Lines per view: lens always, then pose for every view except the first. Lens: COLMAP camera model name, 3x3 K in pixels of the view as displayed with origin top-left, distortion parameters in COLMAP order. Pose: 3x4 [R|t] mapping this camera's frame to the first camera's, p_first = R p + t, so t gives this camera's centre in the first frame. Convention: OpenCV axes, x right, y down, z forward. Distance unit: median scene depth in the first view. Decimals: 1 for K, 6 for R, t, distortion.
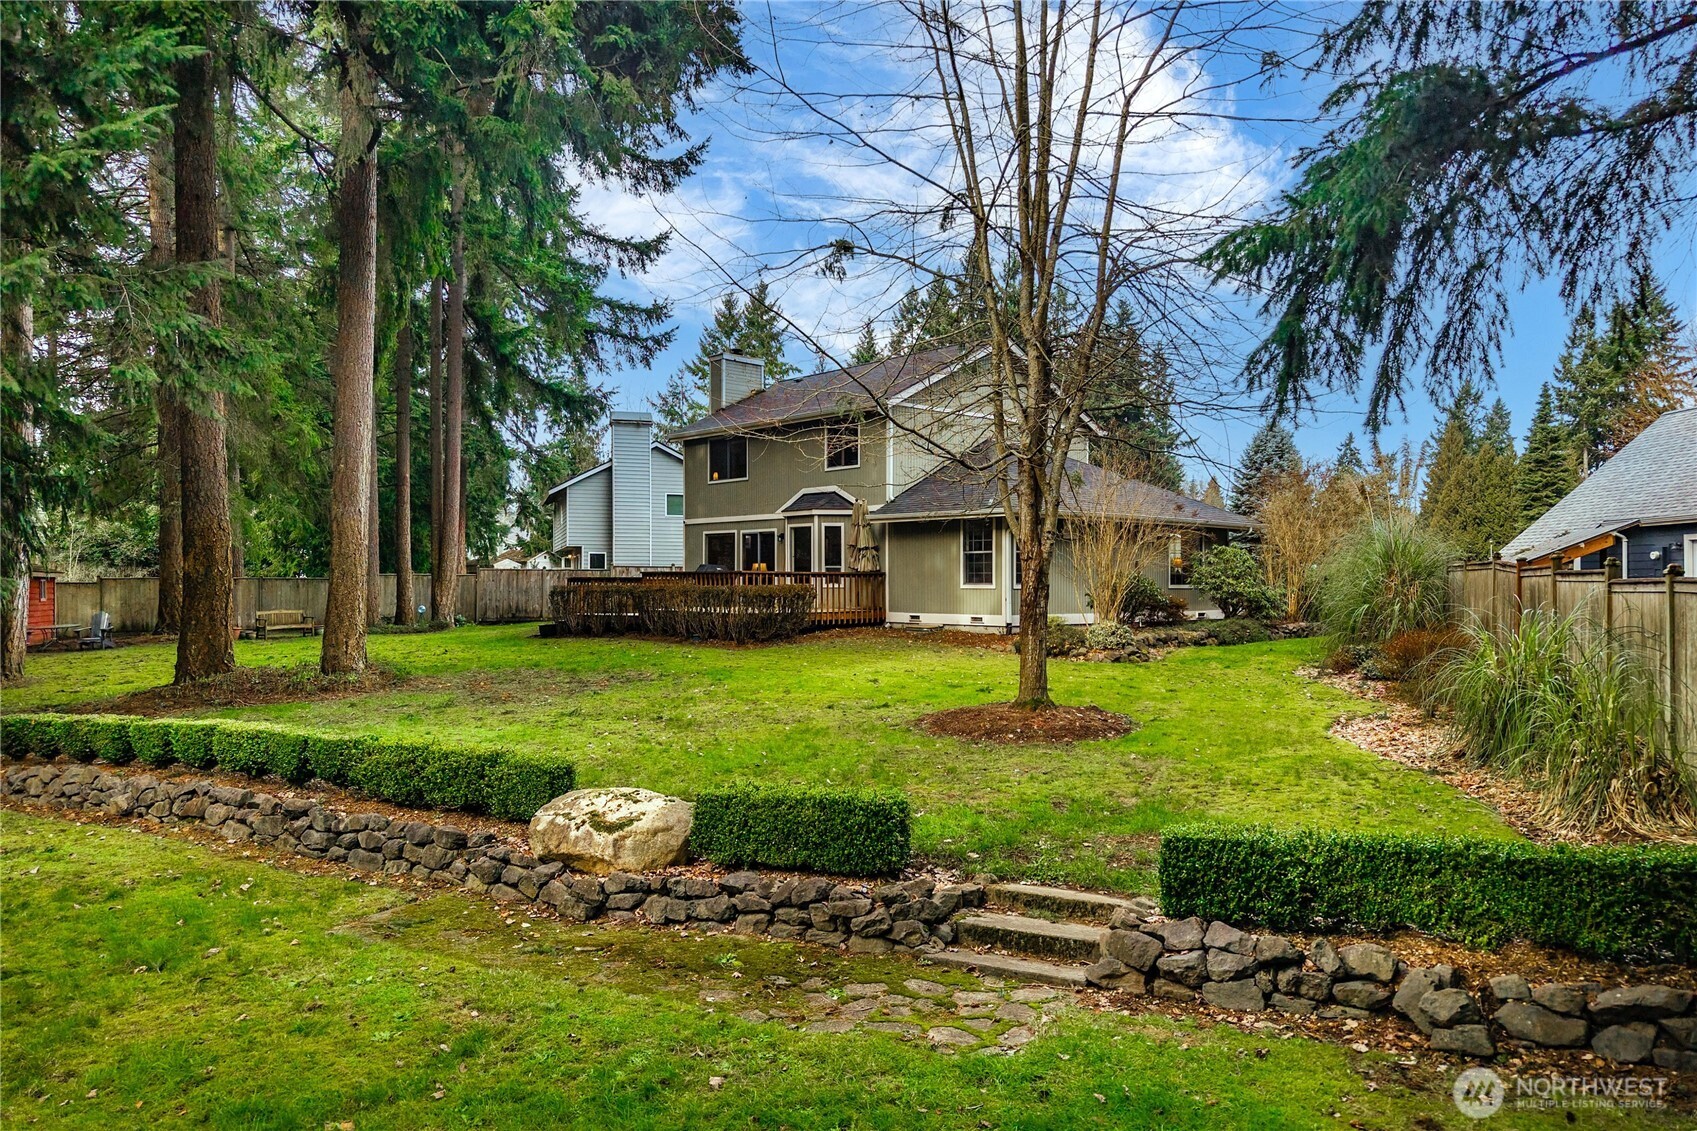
lens RADIAL K [[1155.7, 0, 849.5], [0, 1155.7, 573.1], [0, 0, 1]] dist [0.022075, -0.020942]
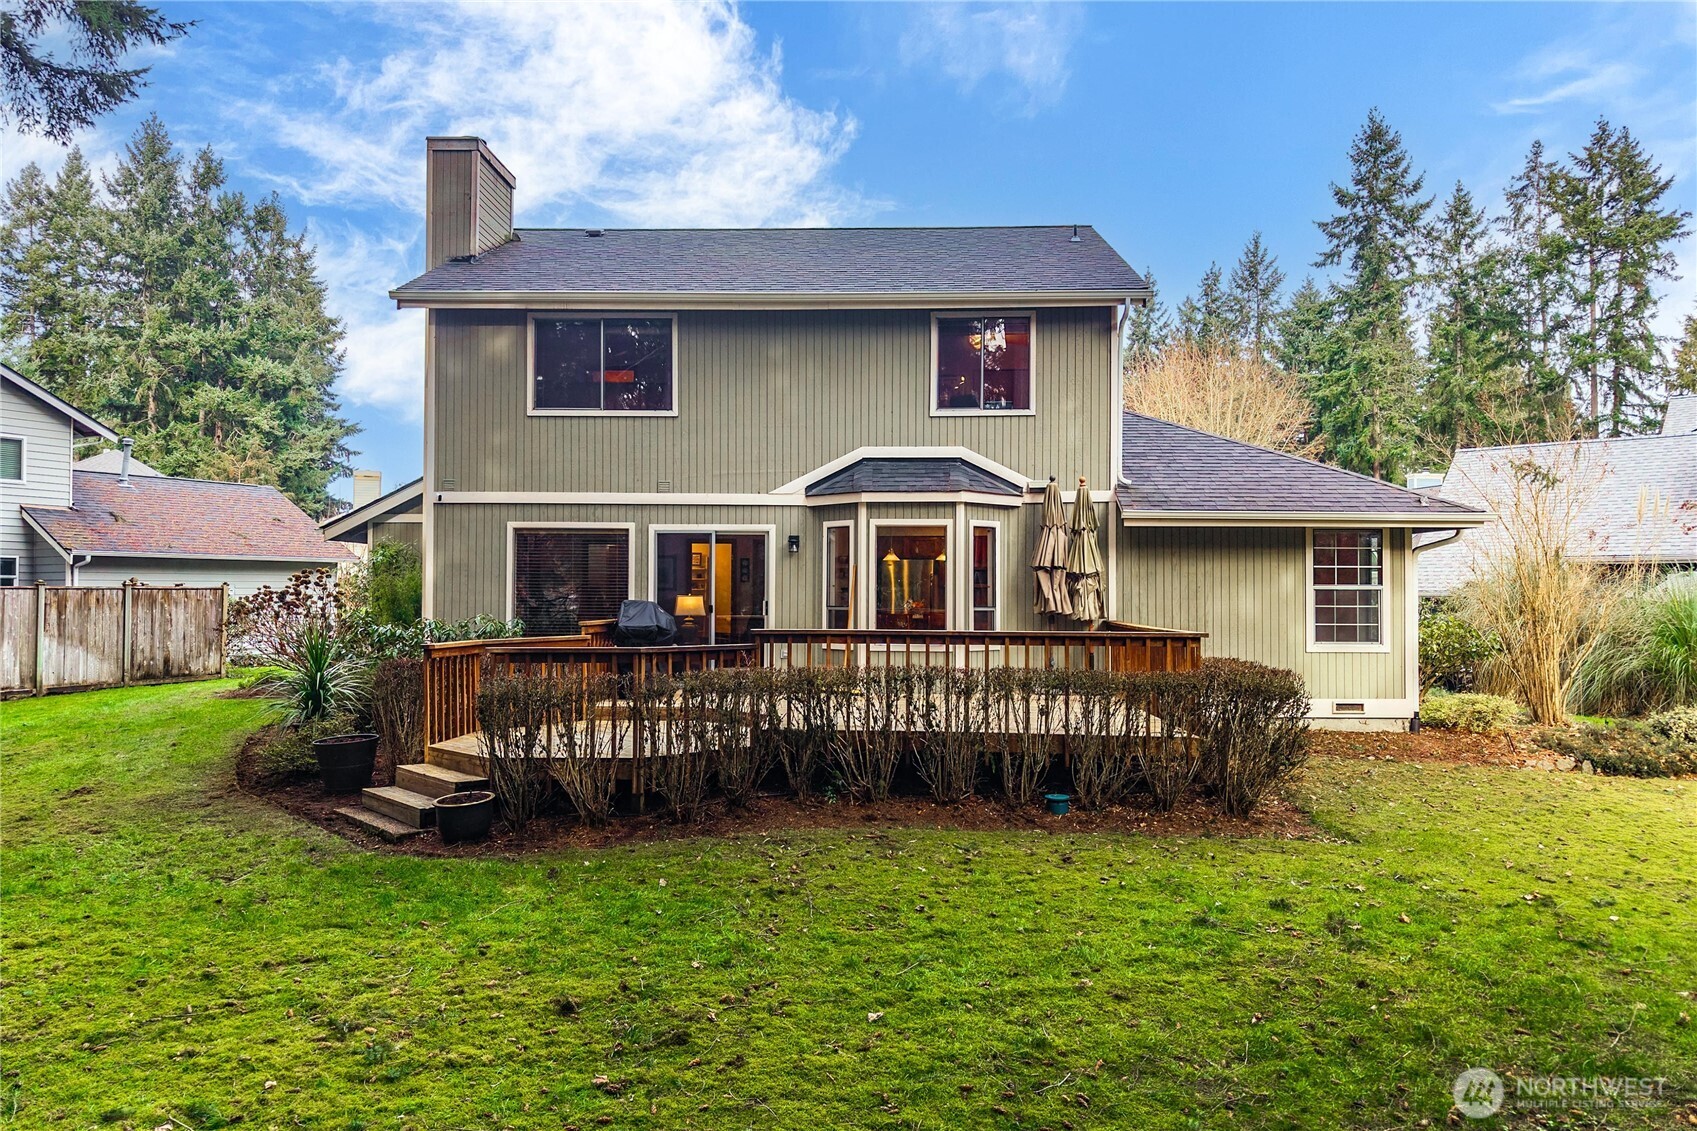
lens RADIAL K [[1155.7, 0, 852.6], [0, 1155.7, 573.7], [0, 0, 1]] dist [0.022075, -0.020942]
pose [[0.688876, 0.012468, 0.724772, -0.404796], [-0.008321, 0.999922, -0.009292, -0.015210], [-0.724831, 0.000370, 0.688926, 0.684324]]
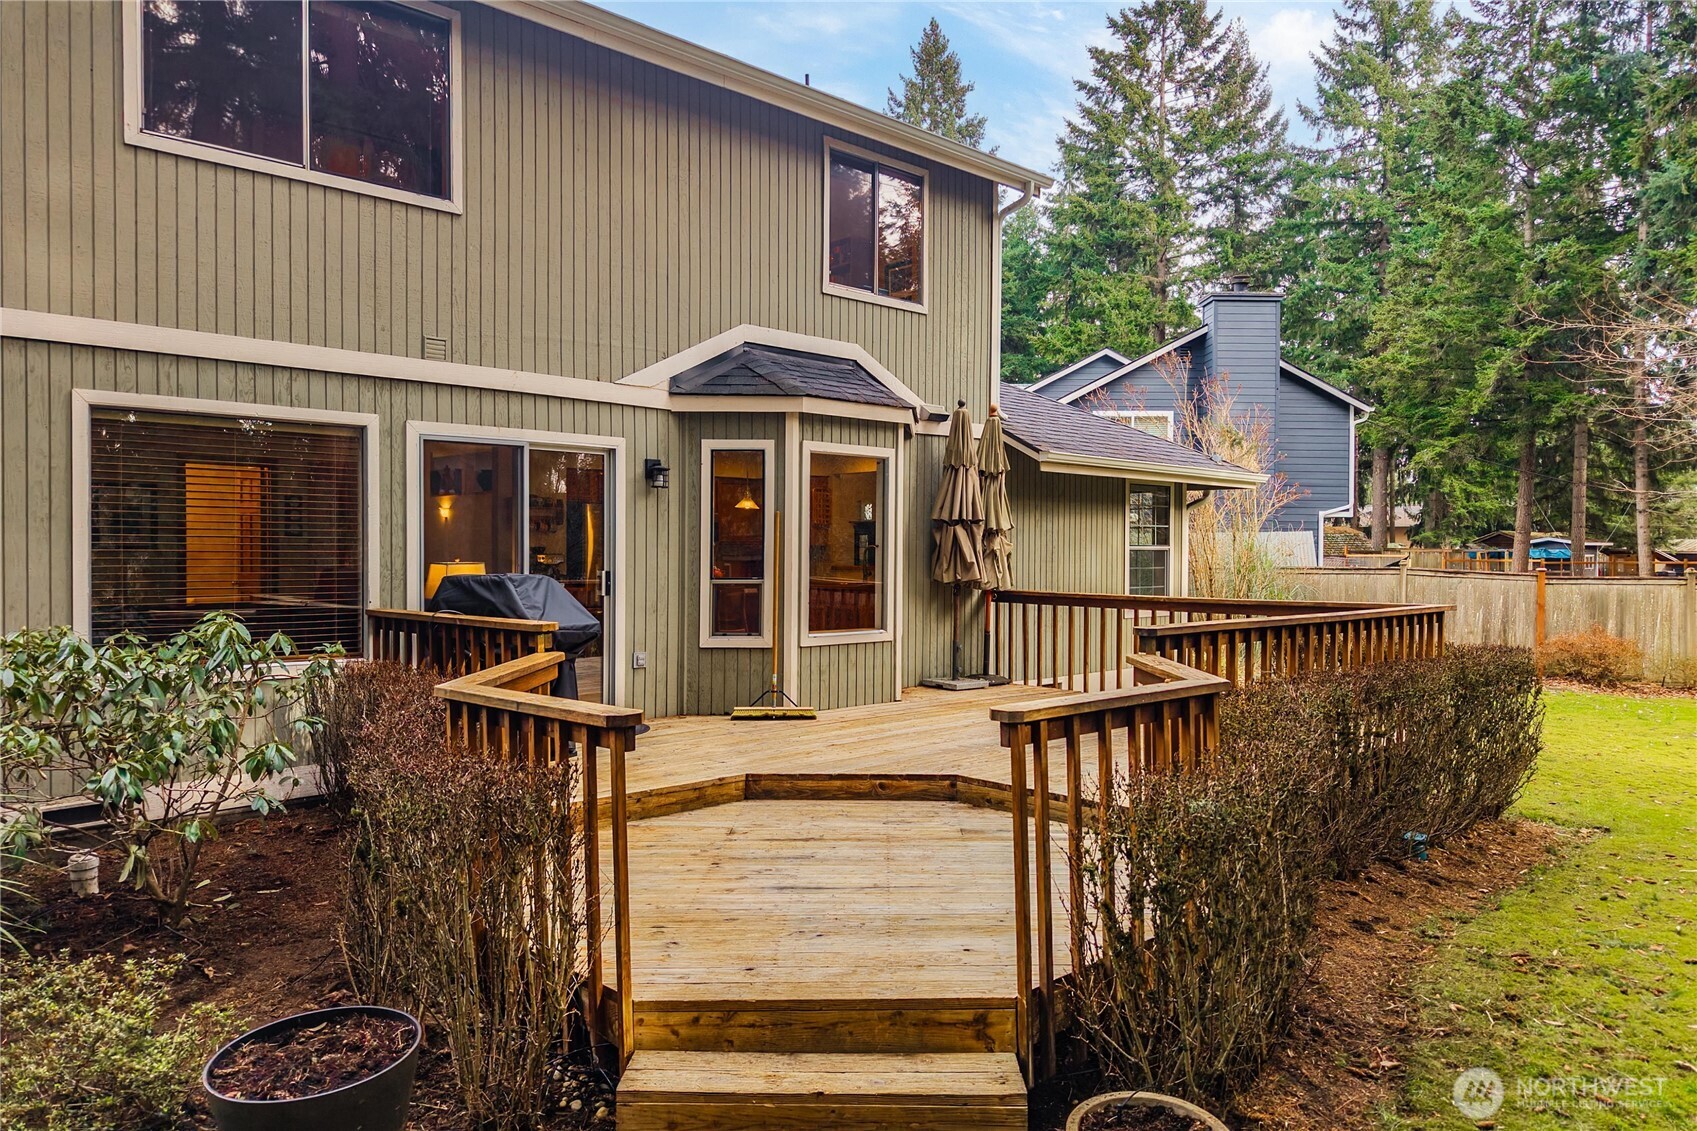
lens RADIAL K [[1155.7, 0, 848.6], [0, 1155.7, 569.3], [0, 0, 1]] dist [0.022075, -0.020942]
pose [[-0.020767, -0.019702, 0.999590, -0.357426], [-0.013761, 0.999717, 0.019419, -0.014432], [-0.999690, -0.013352, -0.021032, 1.001698]]
